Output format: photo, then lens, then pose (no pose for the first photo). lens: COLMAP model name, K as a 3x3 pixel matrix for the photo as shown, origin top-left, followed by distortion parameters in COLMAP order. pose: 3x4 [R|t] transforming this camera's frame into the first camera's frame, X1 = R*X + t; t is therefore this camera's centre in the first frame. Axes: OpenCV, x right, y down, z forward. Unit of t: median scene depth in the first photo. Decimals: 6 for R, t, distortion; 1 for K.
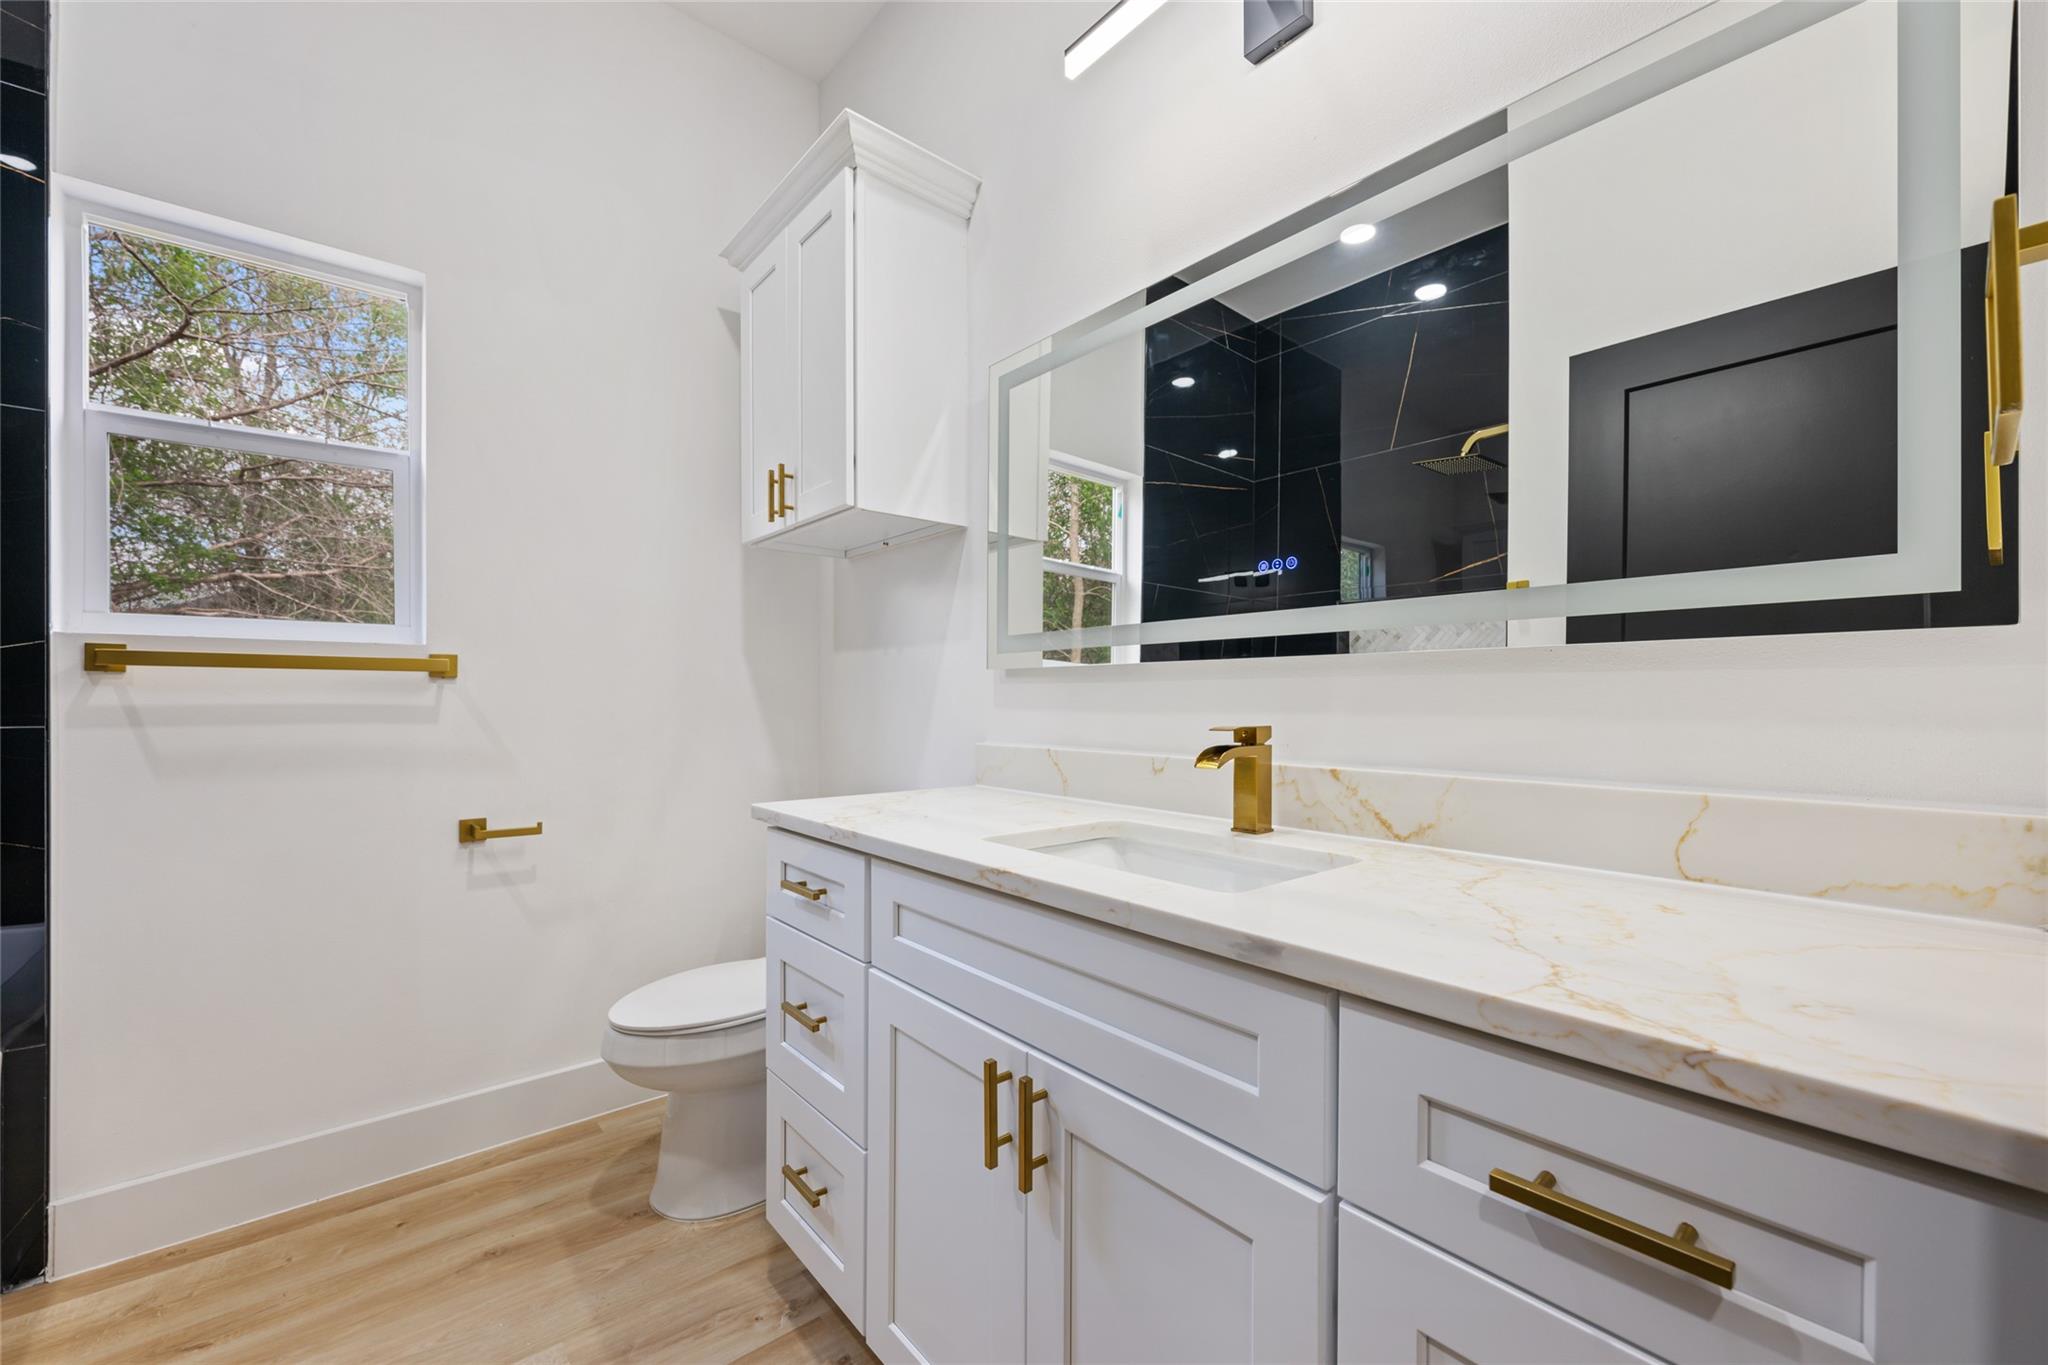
lens RADIAL K [[811.5, 0, 1022.2], [0, 811.5, 692.5], [0, 0, 1]] dist [-0.000285, -0.000551]
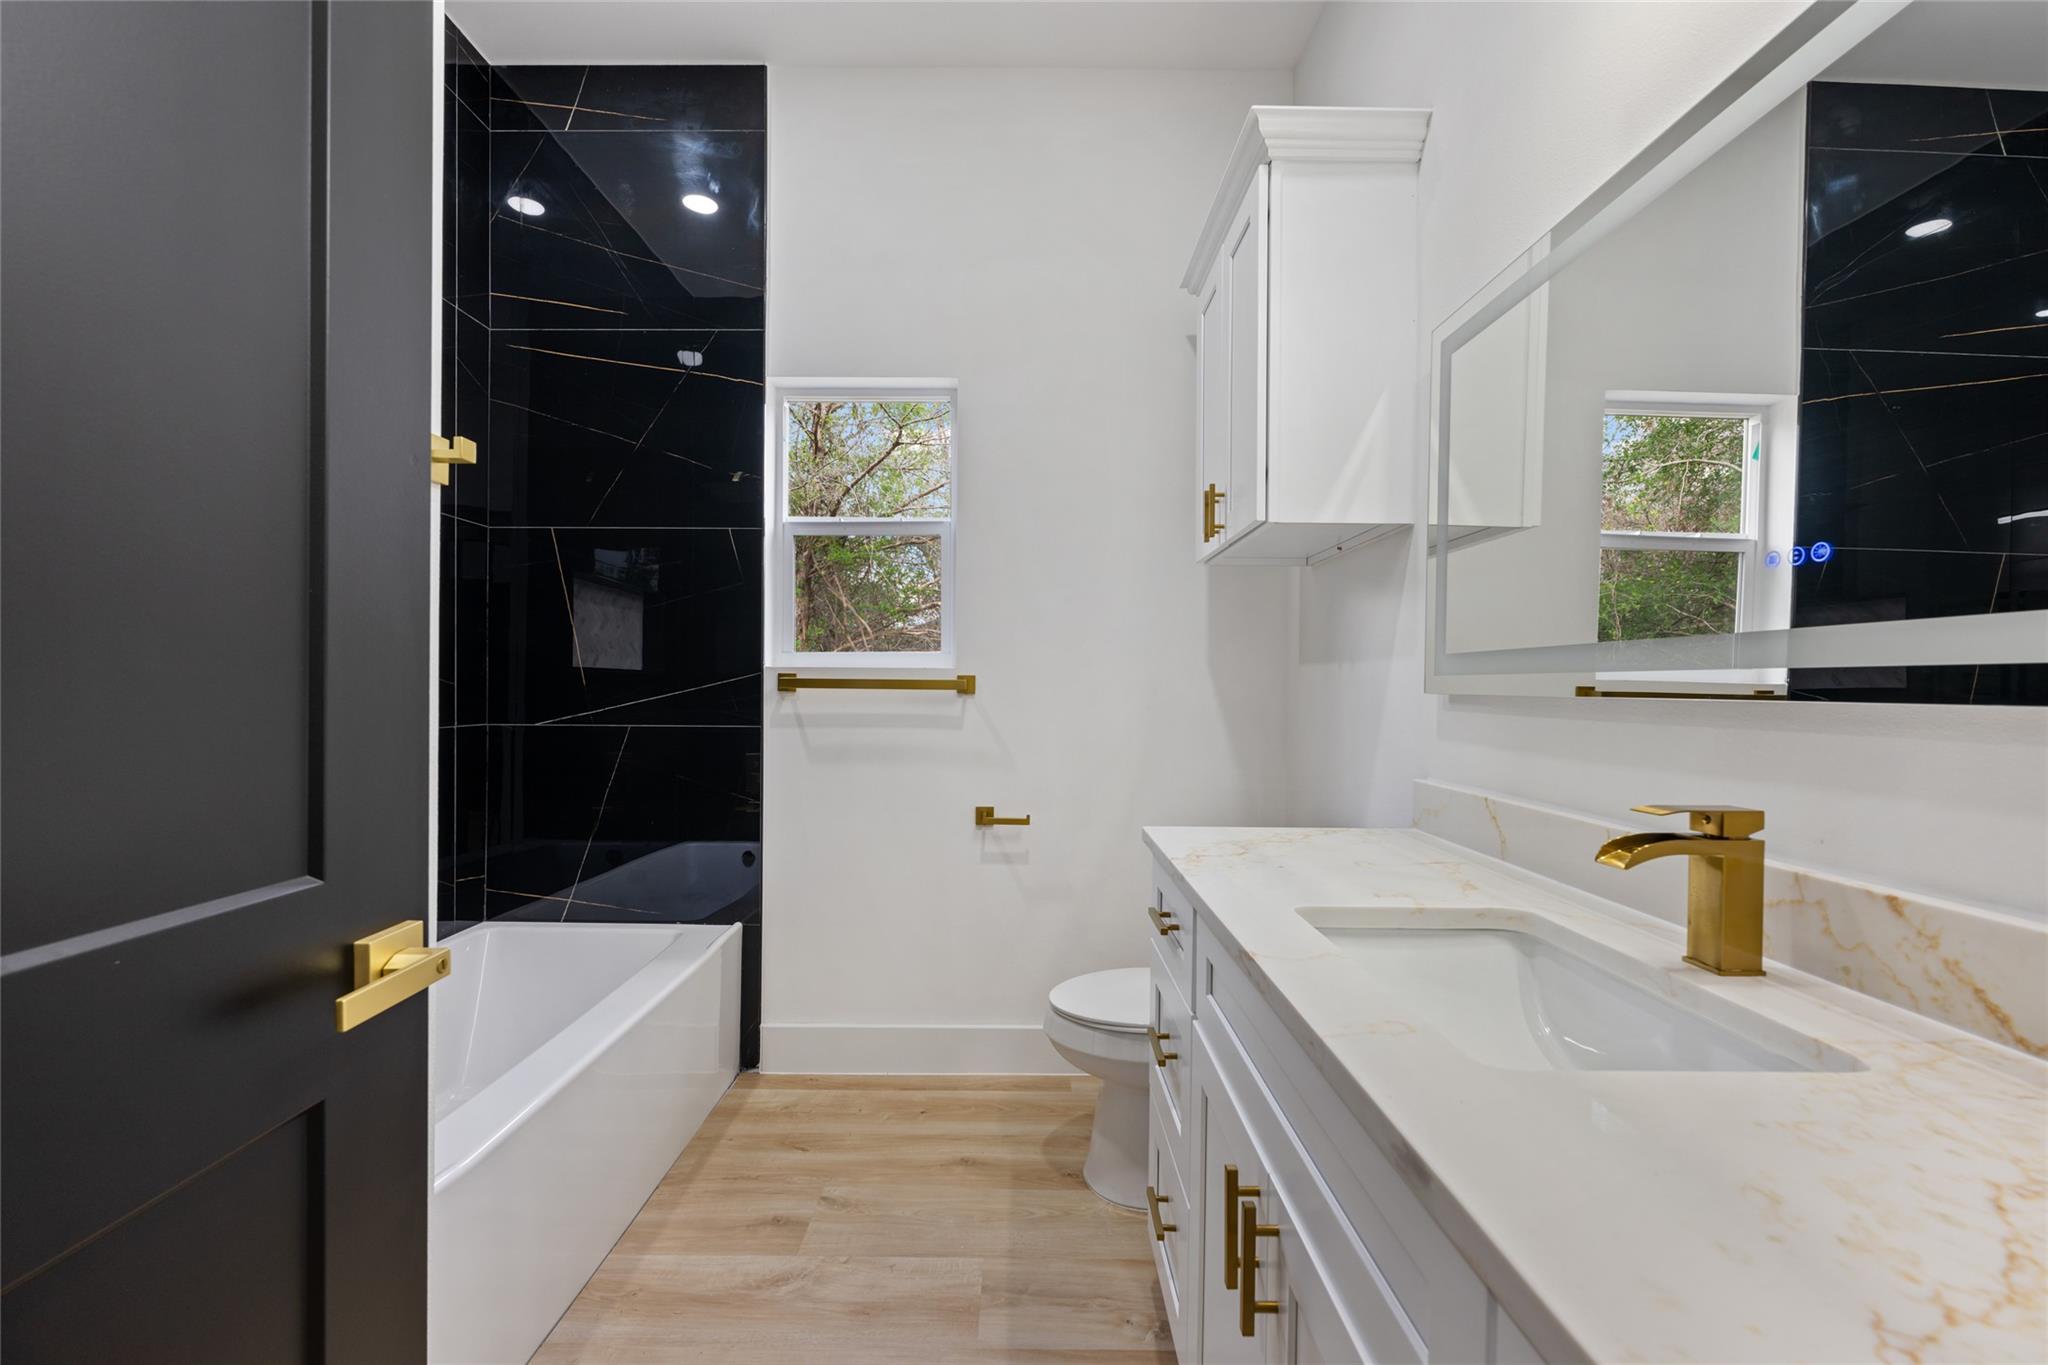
lens RADIAL K [[811.5, 0, 1023.9], [0, 811.5, 685.9], [0, 0, 1]] dist [-0.000285, -0.000551]
pose [[0.764713, 0.006476, -0.644339, 0.204475], [-0.003714, 0.999977, 0.005643, -0.044544], [0.644361, -0.001922, 0.764719, 0.099701]]
